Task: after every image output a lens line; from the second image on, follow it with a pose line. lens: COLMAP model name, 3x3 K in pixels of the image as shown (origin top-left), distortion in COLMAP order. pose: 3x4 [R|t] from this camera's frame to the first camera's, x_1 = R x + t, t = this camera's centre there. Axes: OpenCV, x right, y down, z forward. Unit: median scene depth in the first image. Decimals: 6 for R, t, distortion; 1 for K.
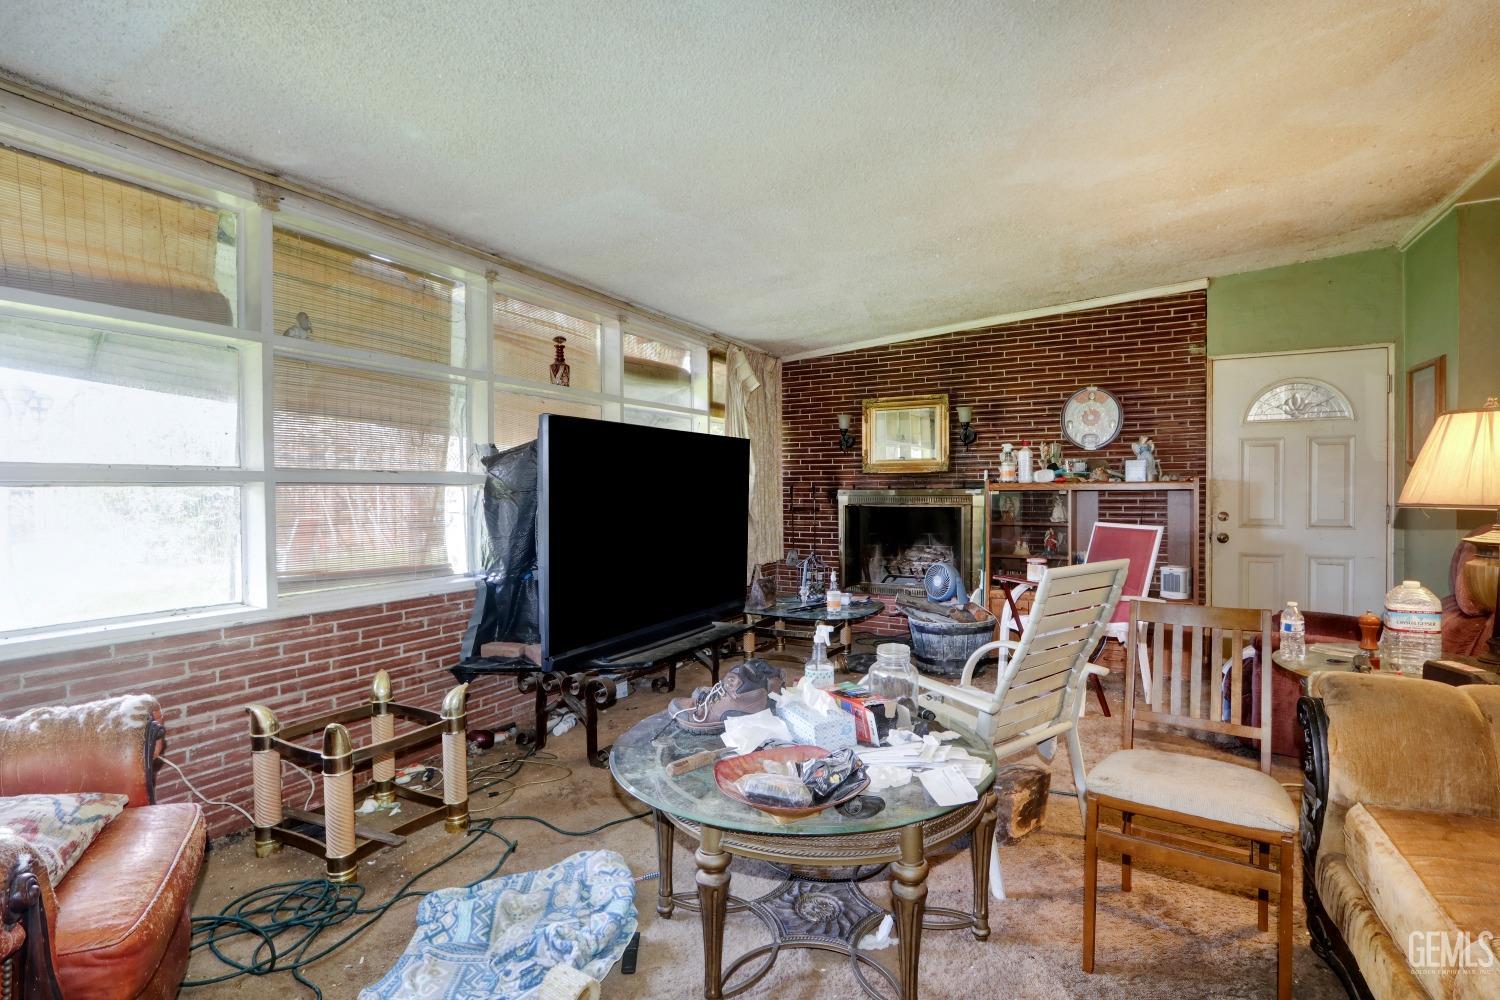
lens RADIAL K [[696.7, 0, 753.2], [0, 696.7, 503.3], [0, 0, 1]] dist [-0.006280, -0.000292]
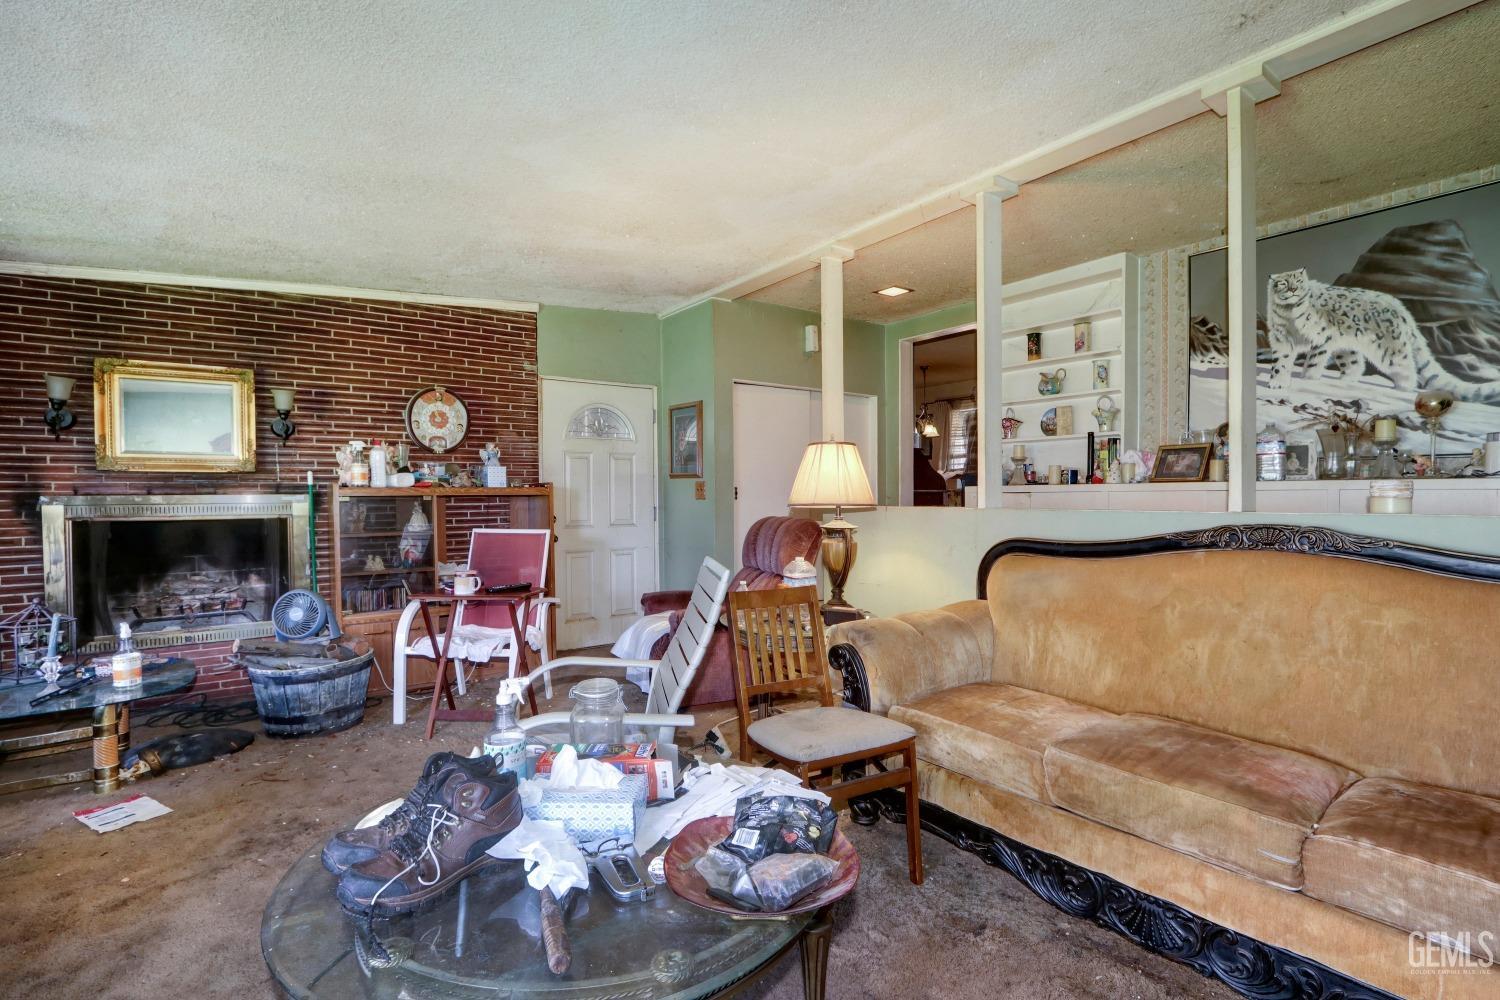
lens RADIAL K [[699.1, 0, 770.3], [0, 699.1, 512.5], [0, 0, 1]] dist [-0.018594, -0.000322]
pose [[0.439023, -0.020452, 0.898243, -0.174165], [0.018316, 0.999737, 0.013810, -0.001150], [-0.898289, 0.010389, 0.439282, 0.178603]]
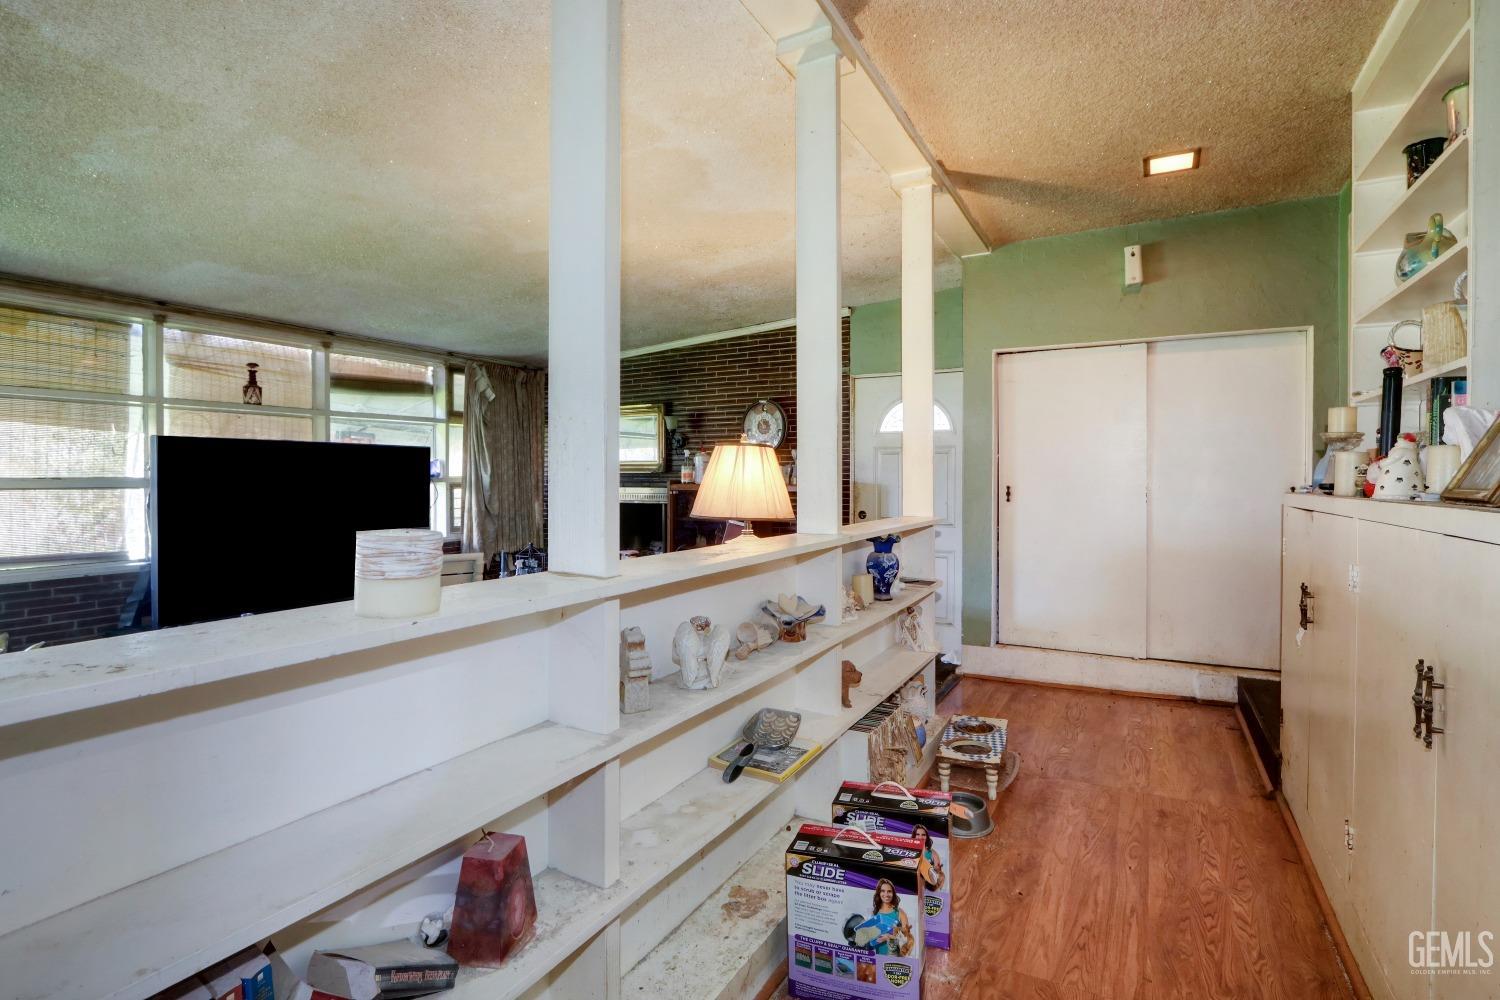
lens RADIAL K [[707.7, 0, 746.7], [0, 707.7, 490.9], [0, 0, 1]] dist [-0.007747, 0.000017]
pose [[0.999850, 0.005658, -0.016362, 0.483598], [-0.005611, 0.999980, 0.002952, -0.021712], [0.016378, -0.002860, 0.999862, -0.165679]]
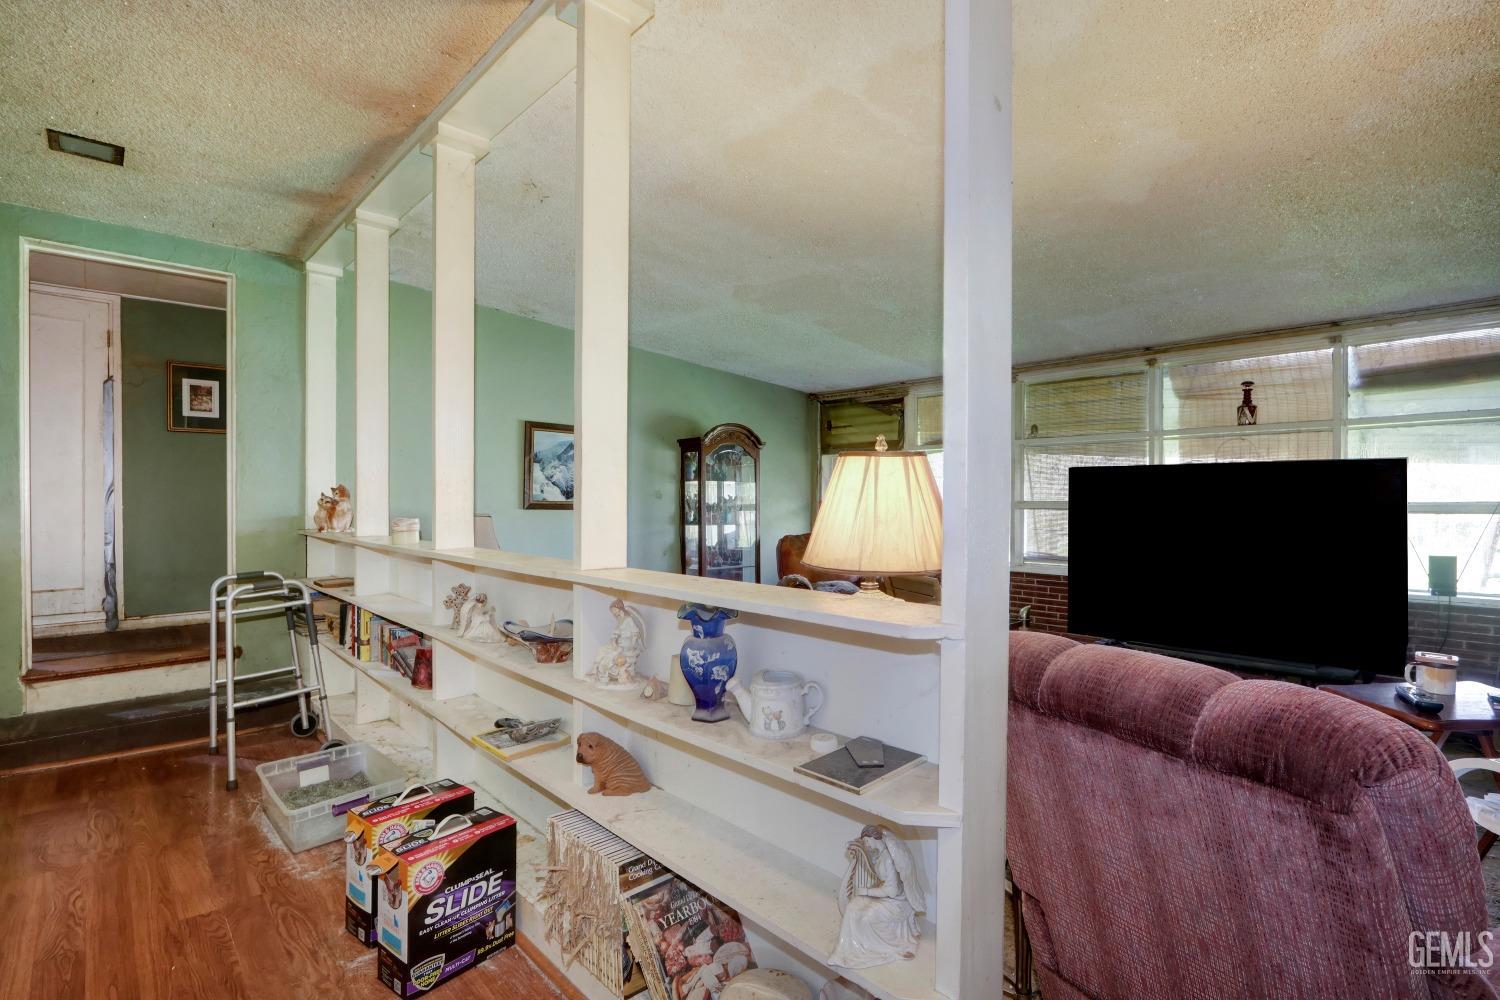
lens RADIAL K [[720.6, 0, 757.9], [0, 720.6, 504.6], [0, 0, 1]] dist [-0.011201, 0.000284]
pose [[-0.315320, 0.012407, -0.948904, 0.872653], [-0.018291, 0.999649, 0.019149, -0.038186], [0.948809, 0.023394, -0.314982, 0.499654]]
